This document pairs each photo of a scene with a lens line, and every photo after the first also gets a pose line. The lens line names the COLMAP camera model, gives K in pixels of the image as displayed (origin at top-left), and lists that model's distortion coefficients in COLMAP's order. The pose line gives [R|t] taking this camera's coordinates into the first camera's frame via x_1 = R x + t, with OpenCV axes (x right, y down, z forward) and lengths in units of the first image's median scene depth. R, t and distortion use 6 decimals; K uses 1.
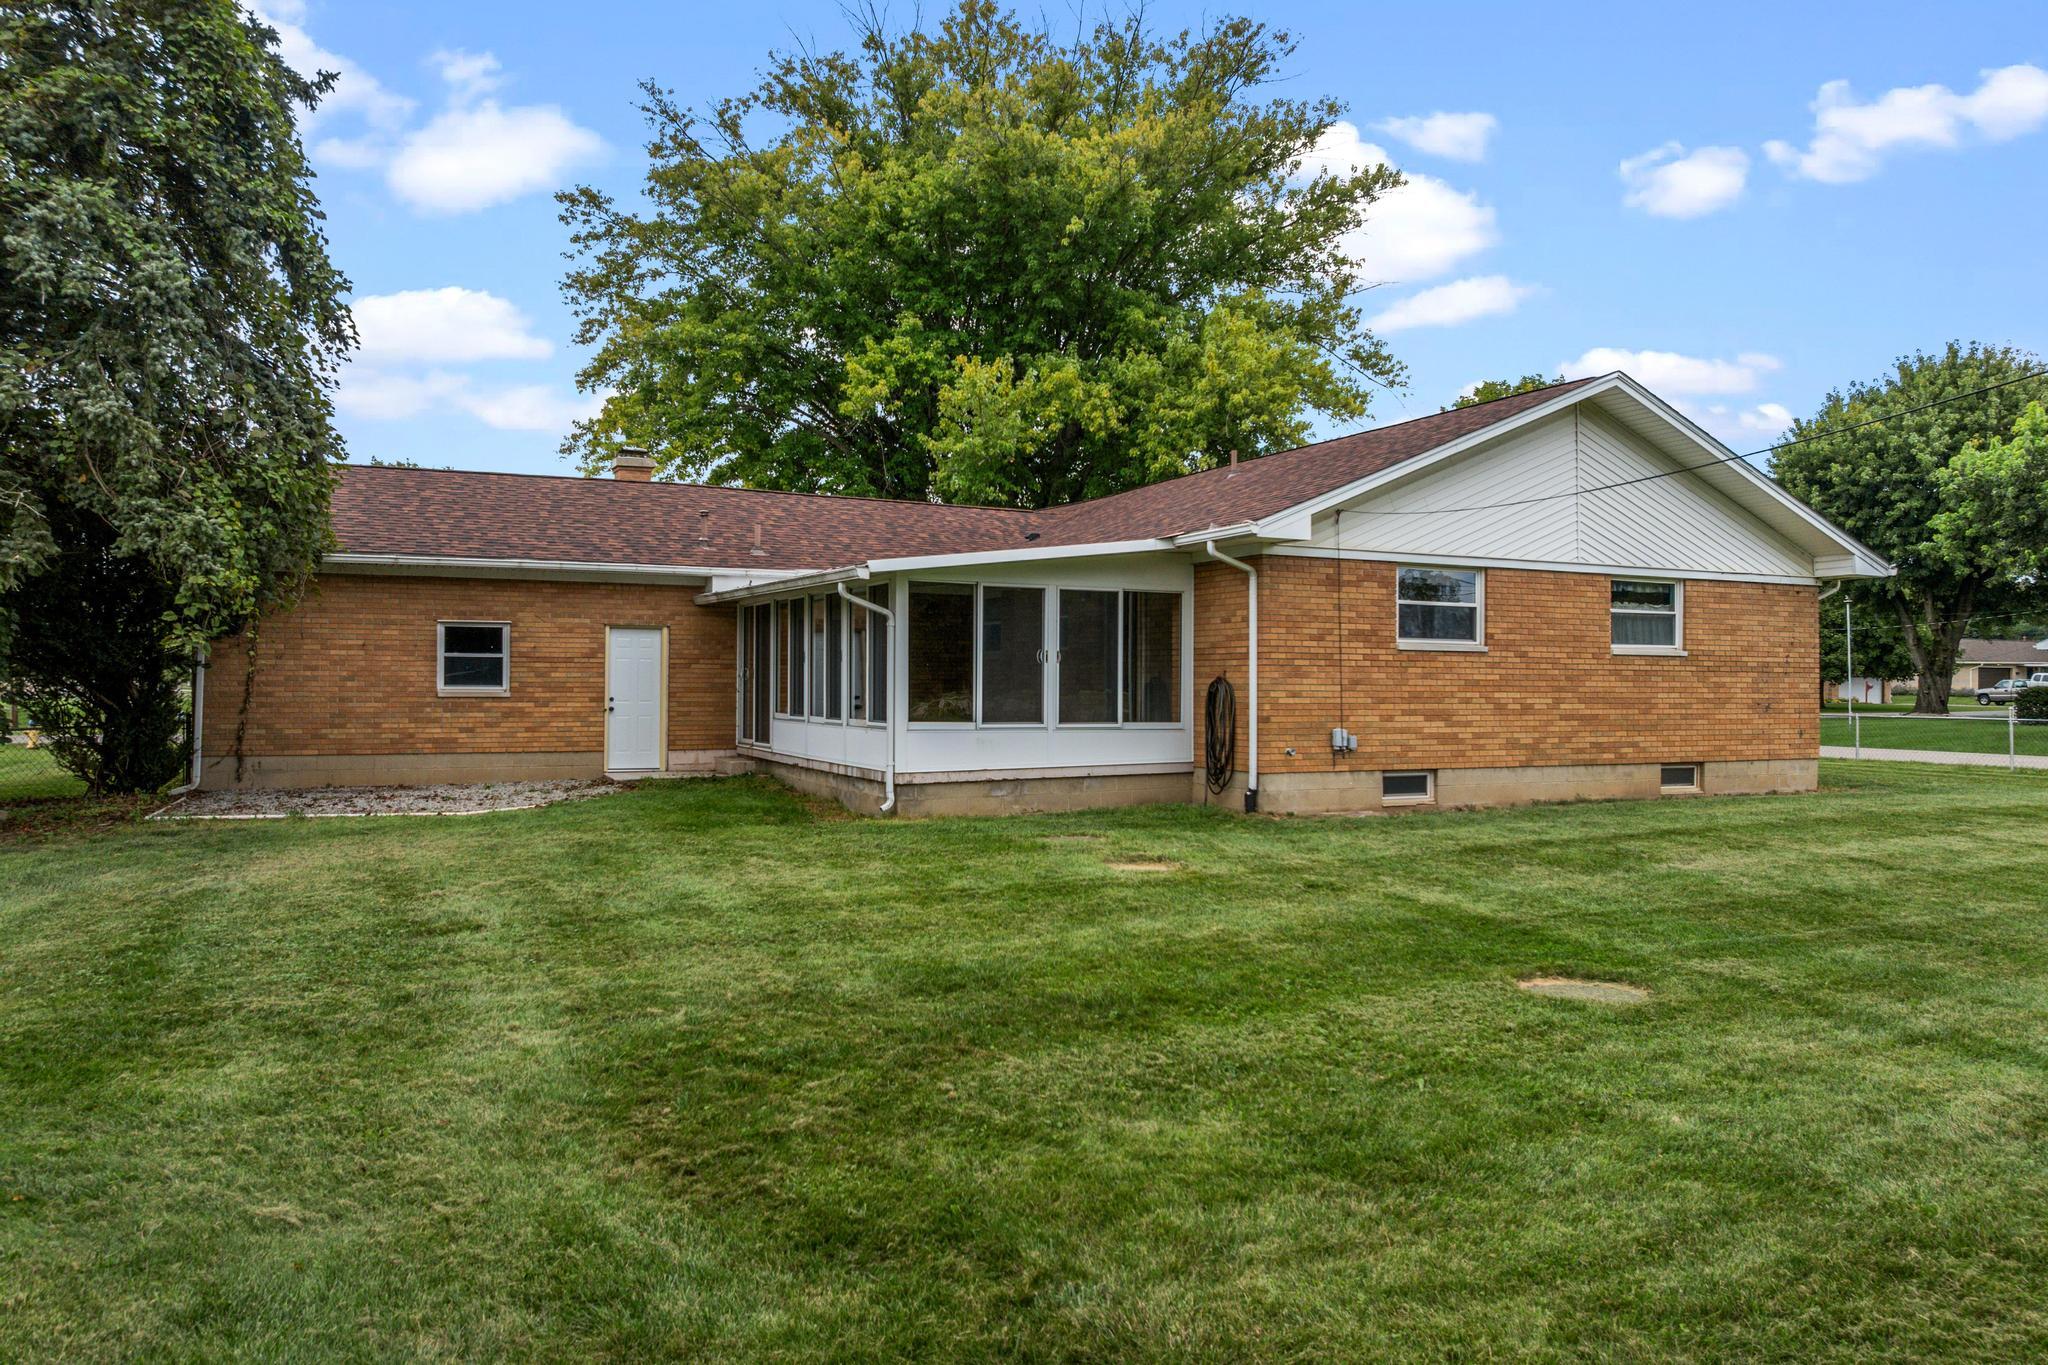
lens RADIAL K [[1449.7, 0, 1030.0], [0, 1449.7, 685.8], [0, 0, 1]] dist [-0.014367, -0.040849]
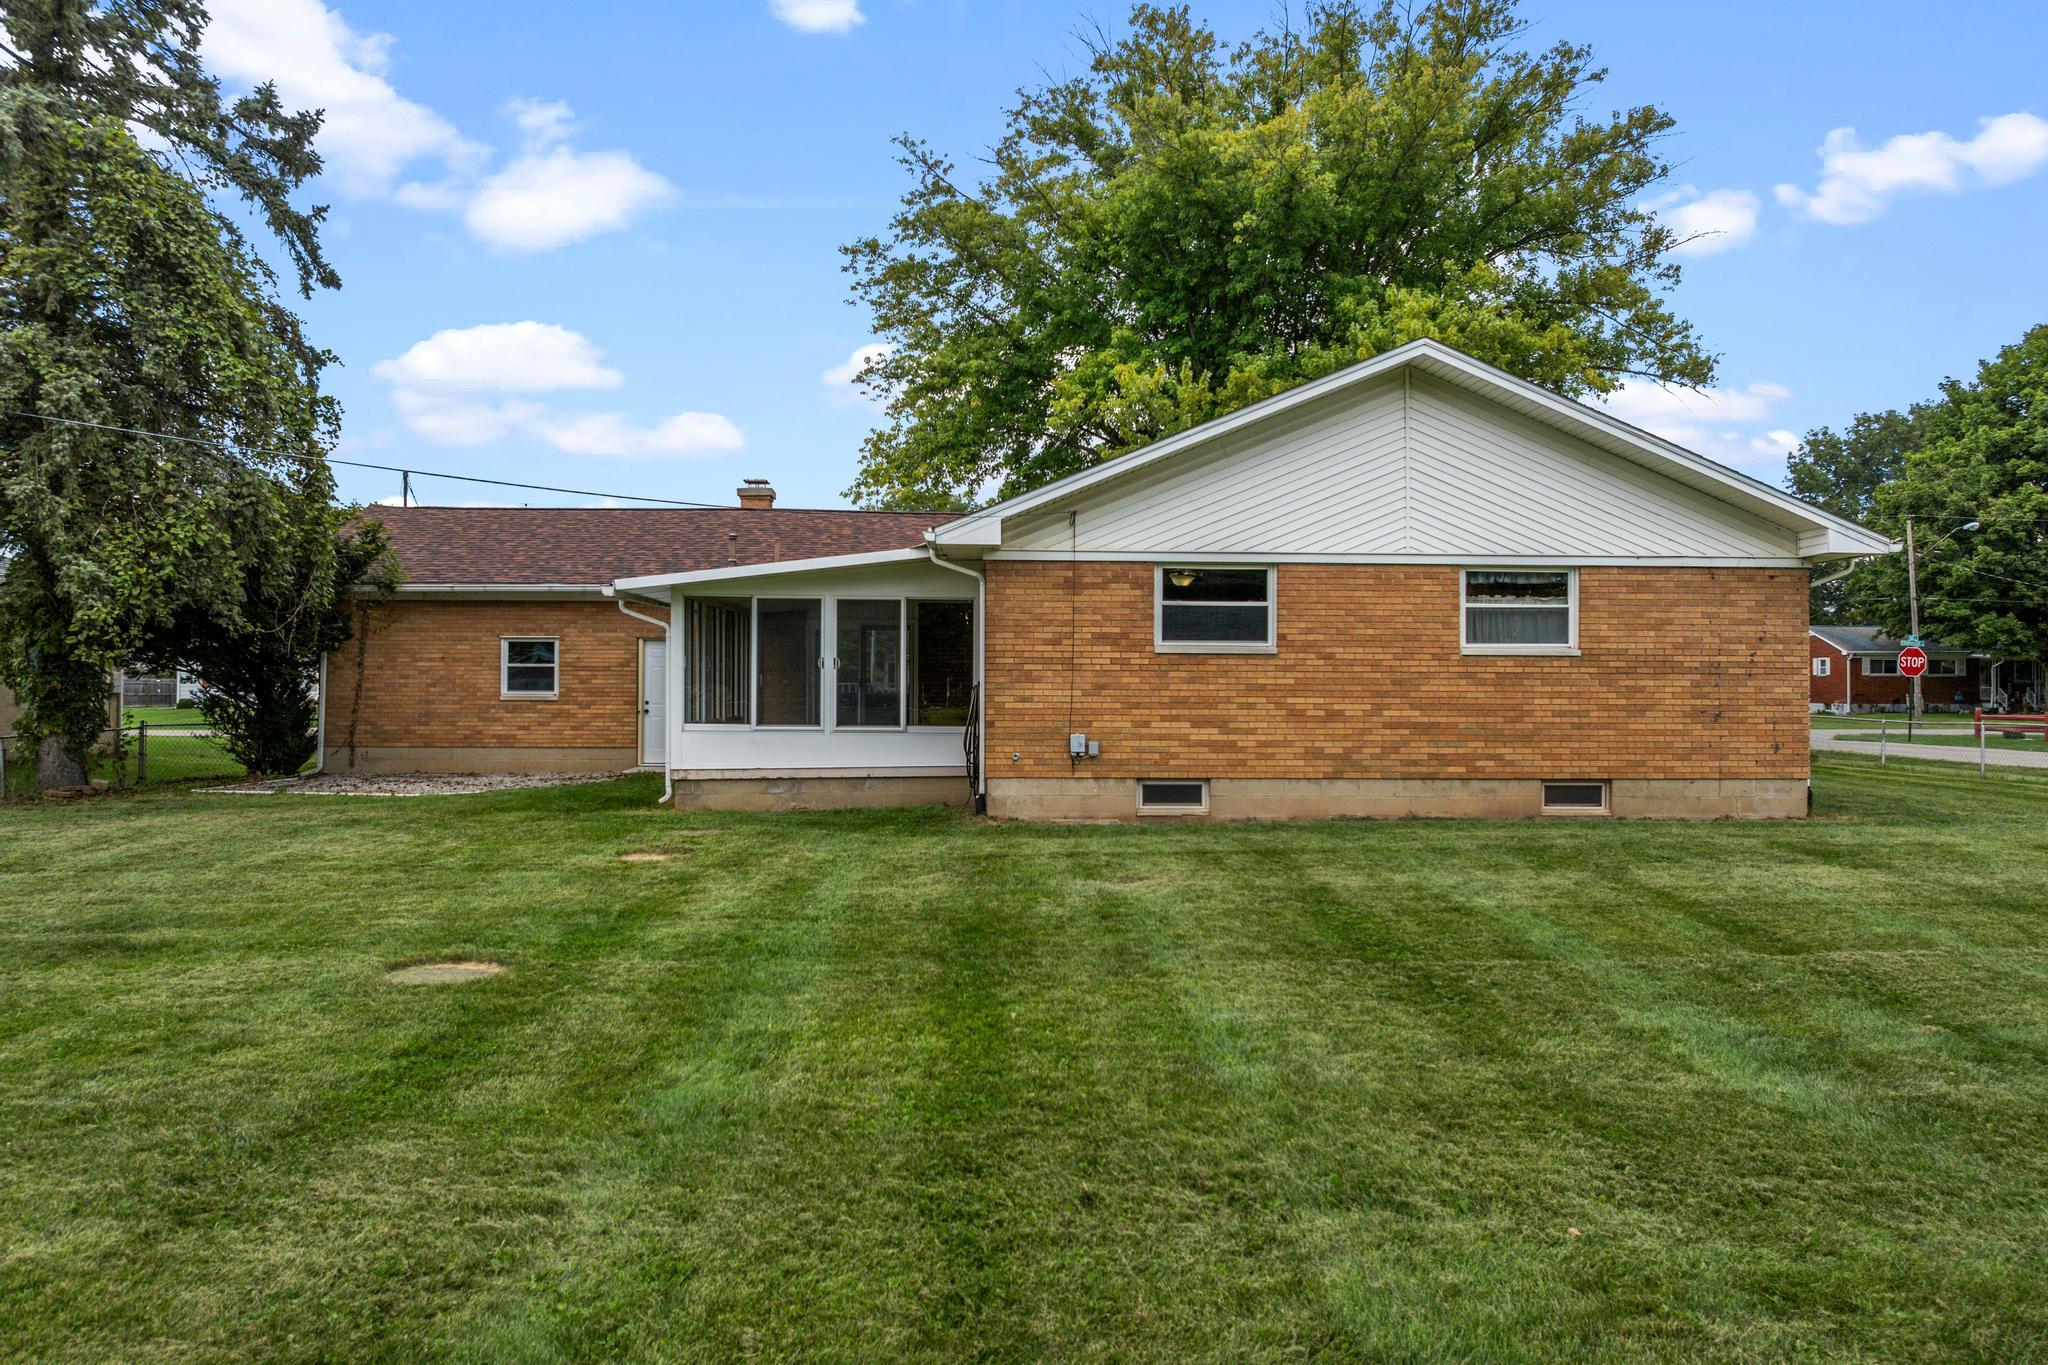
lens RADIAL K [[1449.7, 0, 1030.0], [0, 1449.7, 685.8], [0, 0, 1]] dist [-0.014367, -0.040849]
pose [[0.915512, -0.001929, -0.402285, 0.537079], [0.000660, 0.999994, -0.003295, -0.000025], [0.402289, 0.002751, 0.915509, 0.082765]]
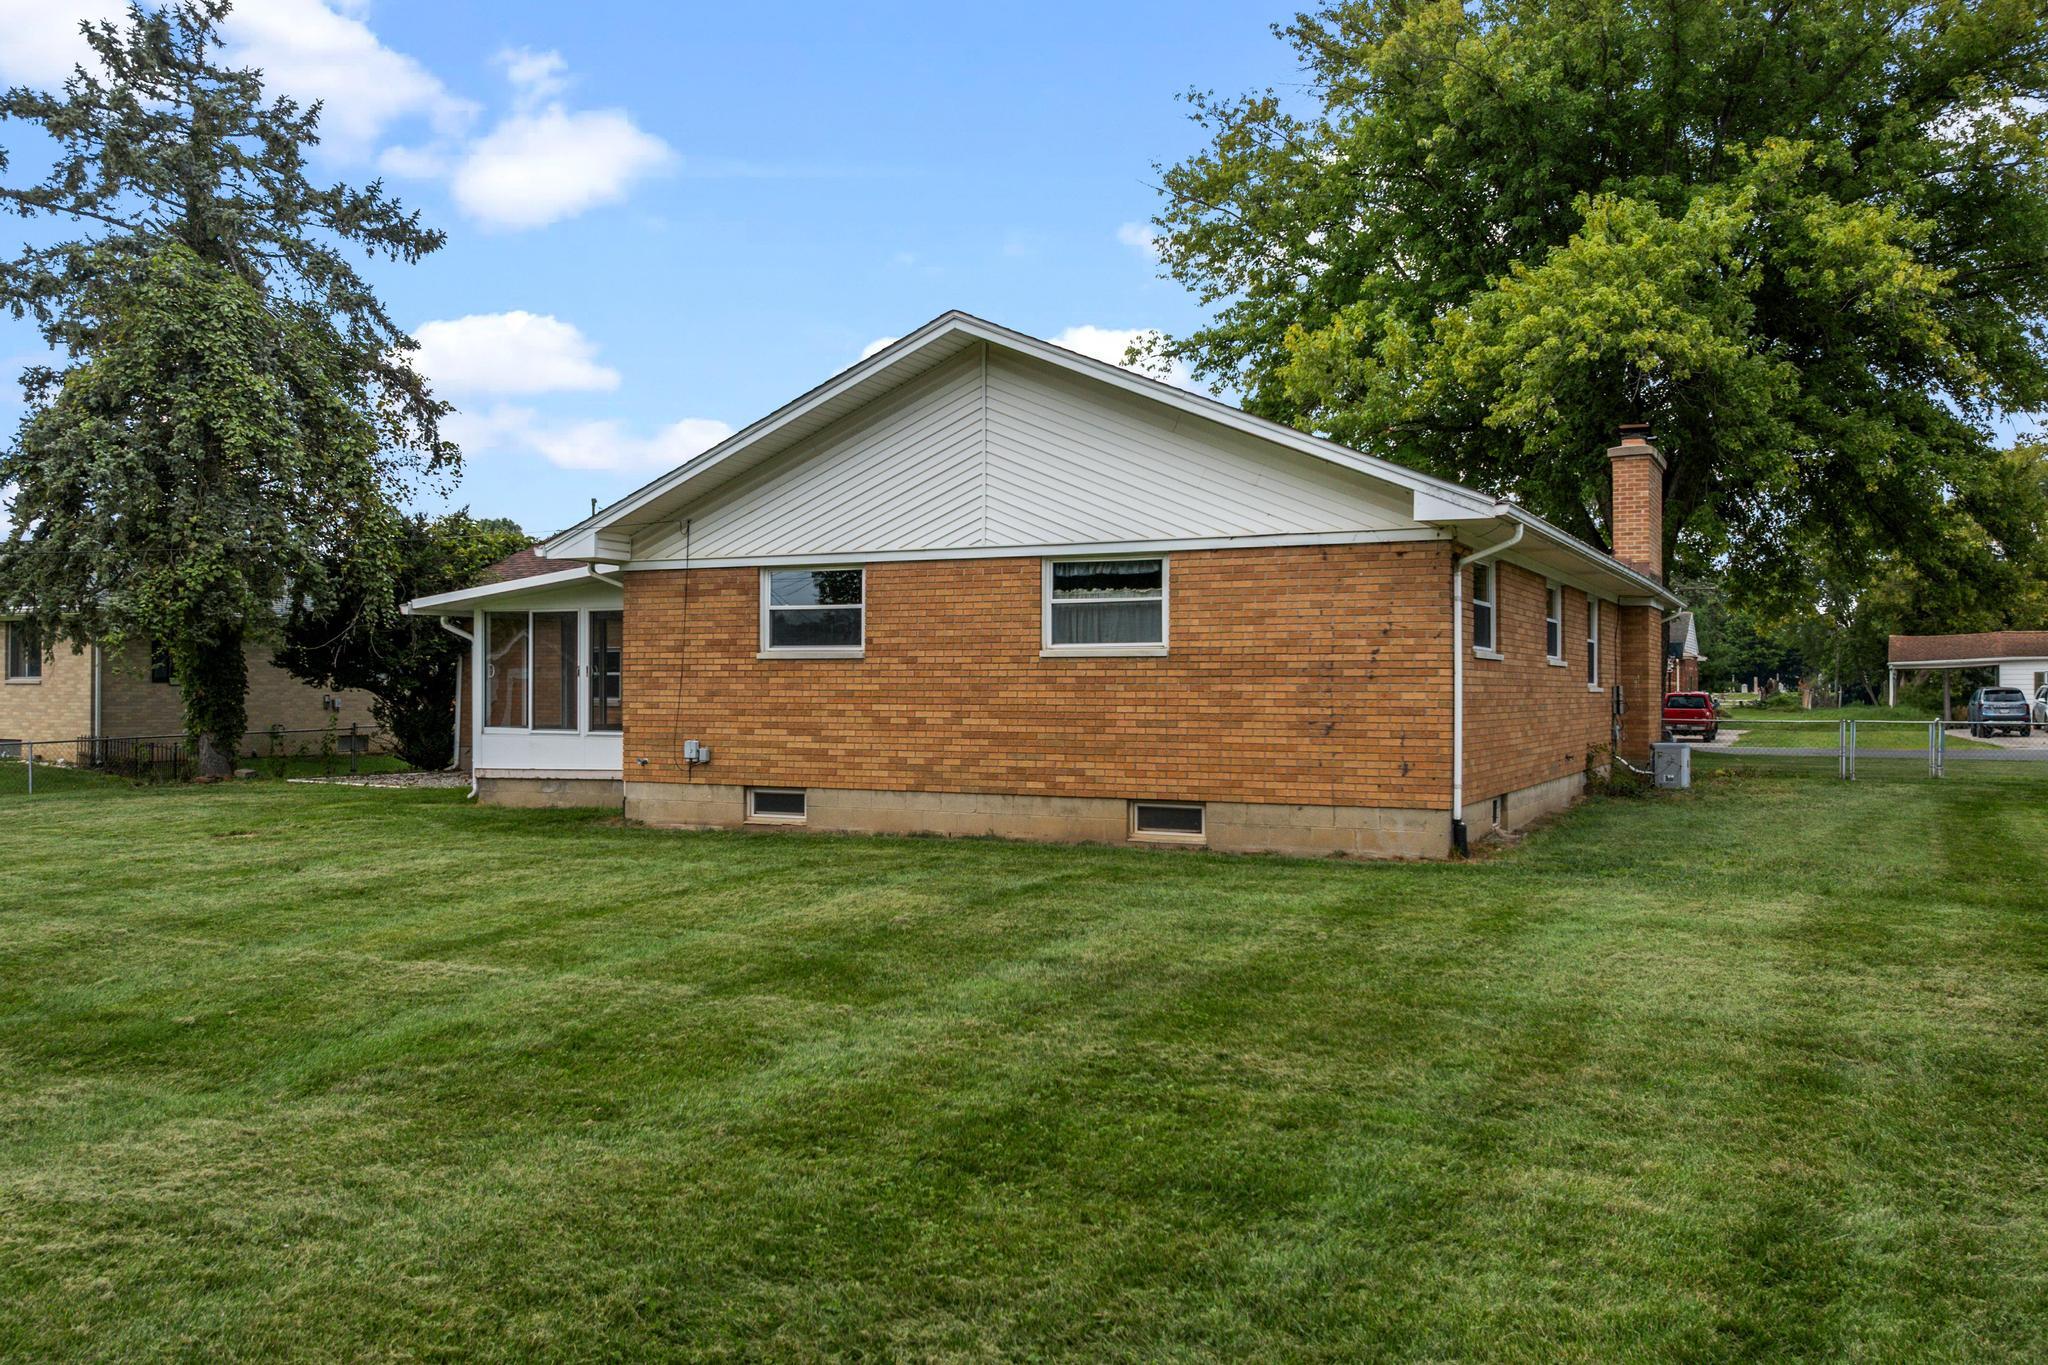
lens RADIAL K [[1646.1, 0, 1024.0], [0, 1646.1, 682.5], [0, 0, 1]] dist [0.007487, -0.136199]
pose [[0.607265, -0.008239, -0.794456, 1.156273], [0.000900, 0.999953, -0.009682, 0.001056], [0.794499, 0.005164, 0.607244, 0.460902]]
